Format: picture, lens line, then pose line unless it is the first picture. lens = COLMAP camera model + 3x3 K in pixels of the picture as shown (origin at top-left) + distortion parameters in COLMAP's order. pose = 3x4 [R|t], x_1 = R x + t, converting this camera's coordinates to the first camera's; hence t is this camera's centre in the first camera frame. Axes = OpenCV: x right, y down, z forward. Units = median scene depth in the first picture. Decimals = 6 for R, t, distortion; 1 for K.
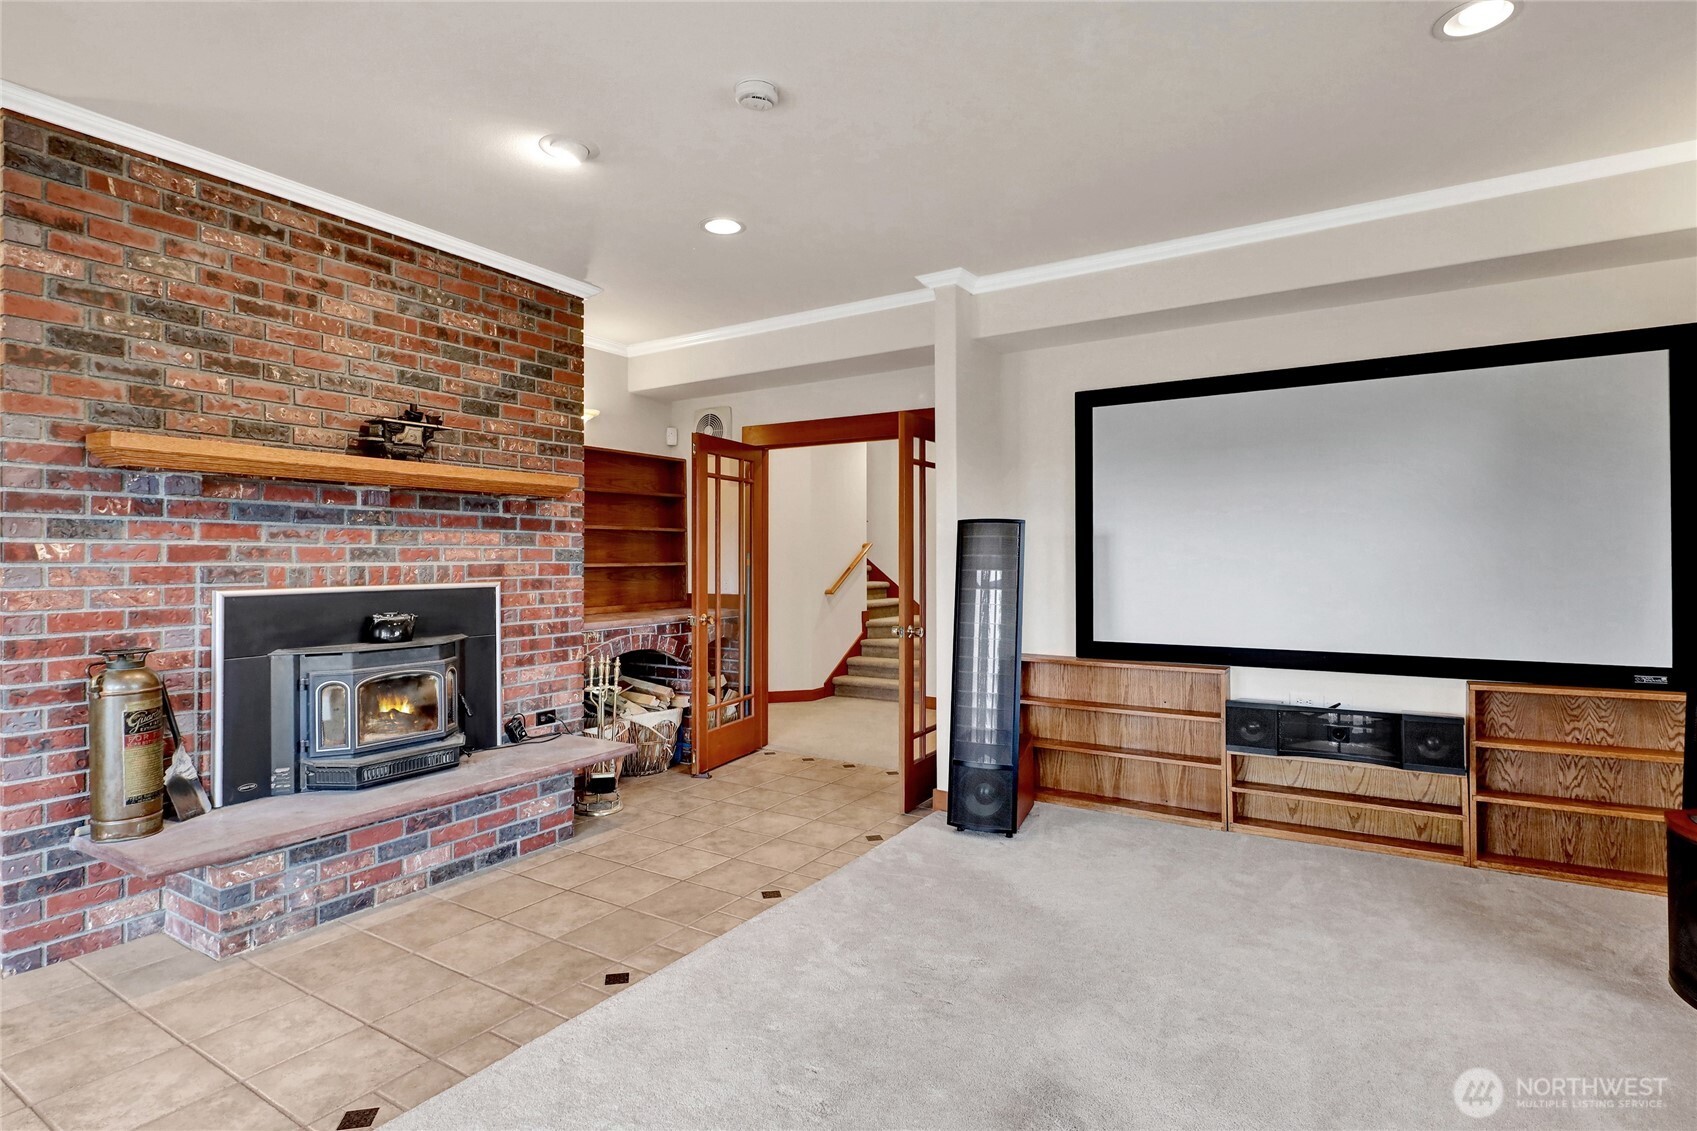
lens RADIAL K [[845.6, 0, 824.8], [0, 845.6, 540.9], [0, 0, 1]] dist [0.000333, -0.001131]
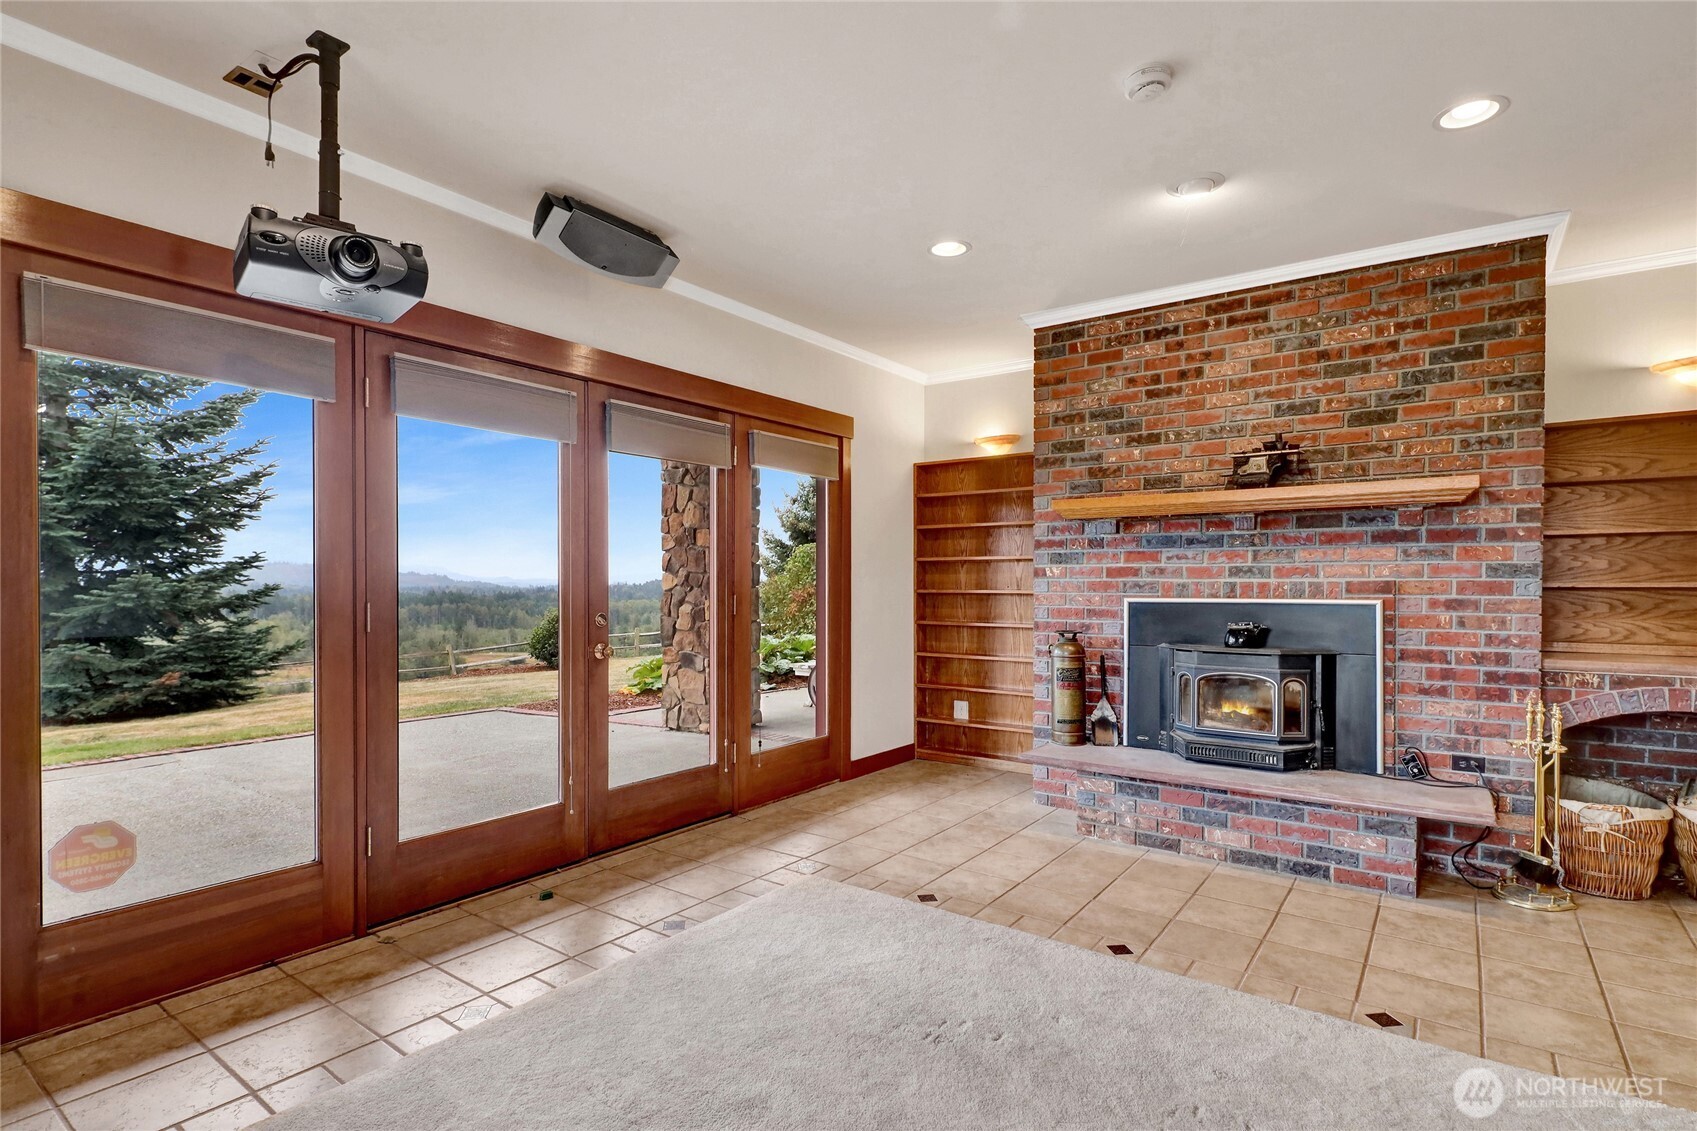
lens RADIAL K [[843.9, 0, 853.8], [0, 843.9, 573.3], [0, 0, 1]] dist [-0.000248, 0.000023]
pose [[-0.058763, -0.005876, -0.998255, 0.666226], [0.021369, 0.999746, -0.007143, 0.015064], [0.998043, -0.021752, -0.058622, 0.540479]]
